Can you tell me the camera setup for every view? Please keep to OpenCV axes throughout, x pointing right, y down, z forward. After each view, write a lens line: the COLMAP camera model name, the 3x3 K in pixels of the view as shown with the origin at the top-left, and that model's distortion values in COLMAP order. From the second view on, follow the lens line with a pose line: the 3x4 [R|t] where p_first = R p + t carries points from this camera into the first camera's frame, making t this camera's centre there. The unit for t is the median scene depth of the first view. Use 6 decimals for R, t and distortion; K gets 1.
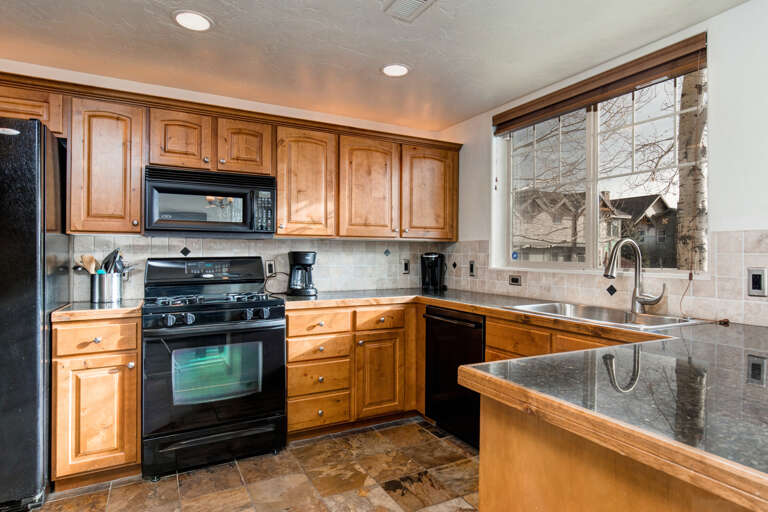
lens RADIAL K [[427.3, 0, 384.0], [0, 427.3, 256.0], [0, 0, 1]] dist [0.002602, 0.001358]
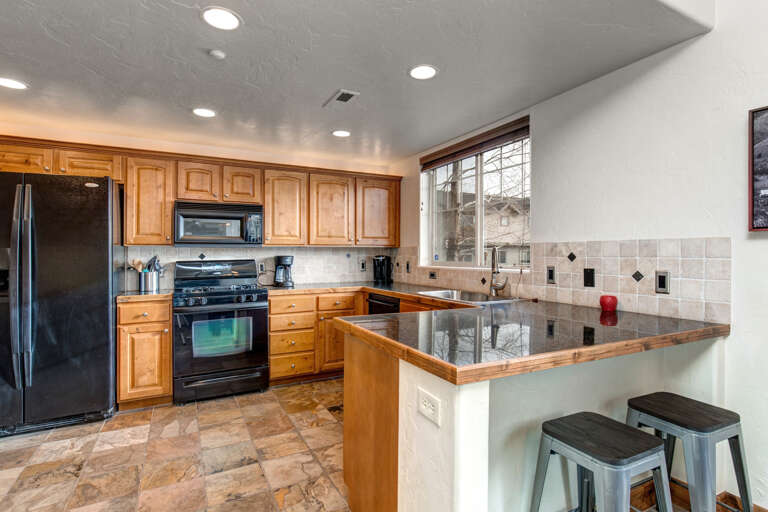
lens RADIAL K [[382.9, 0, 379.5], [0, 382.9, 253.1], [0, 0, 1]] dist [-0.002173, -0.000456]
pose [[0.999832, -0.006433, -0.017185, 0.174402], [0.006331, 0.999962, -0.006033, -0.011166], [0.017223, 0.005923, 0.999834, -0.313881]]
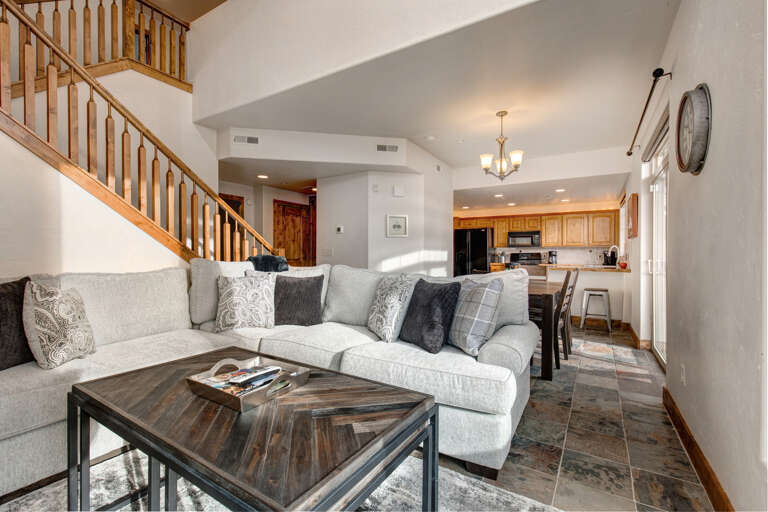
lens RADIAL K [[344.6, 0, 384.0], [0, 344.6, 256.0], [0, 0, 1]] dist [-0.002136, -0.000472]
pose [[0.492535, -0.002245, -0.870290, 1.750393], [-0.006570, 0.999959, -0.006298, 0.062486], [0.870268, 0.008820, 0.492500, -1.706869]]
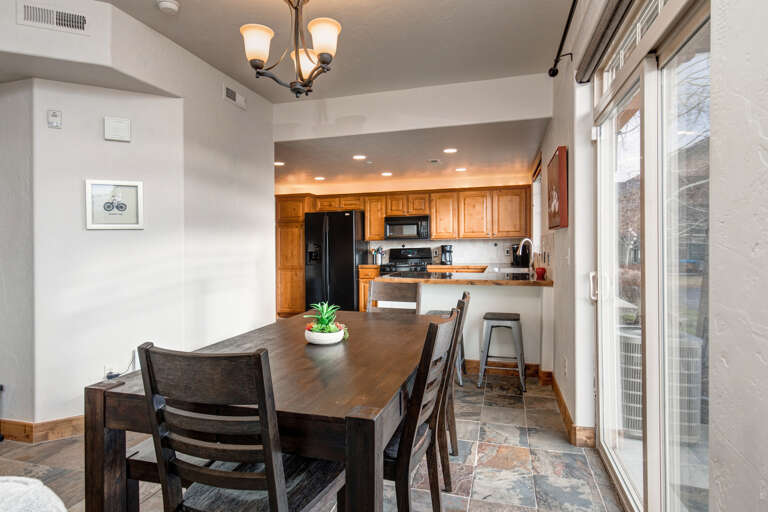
lens RADIAL K [[427.3, 0, 384.0], [0, 427.3, 256.0], [0, 0, 1]] dist [0.002602, 0.001358]
pose [[0.711146, 0.003115, -0.703037, 1.367574], [0.013370, 0.999749, 0.017954, 0.001712], [0.702917, -0.022167, 0.710927, -0.986788]]
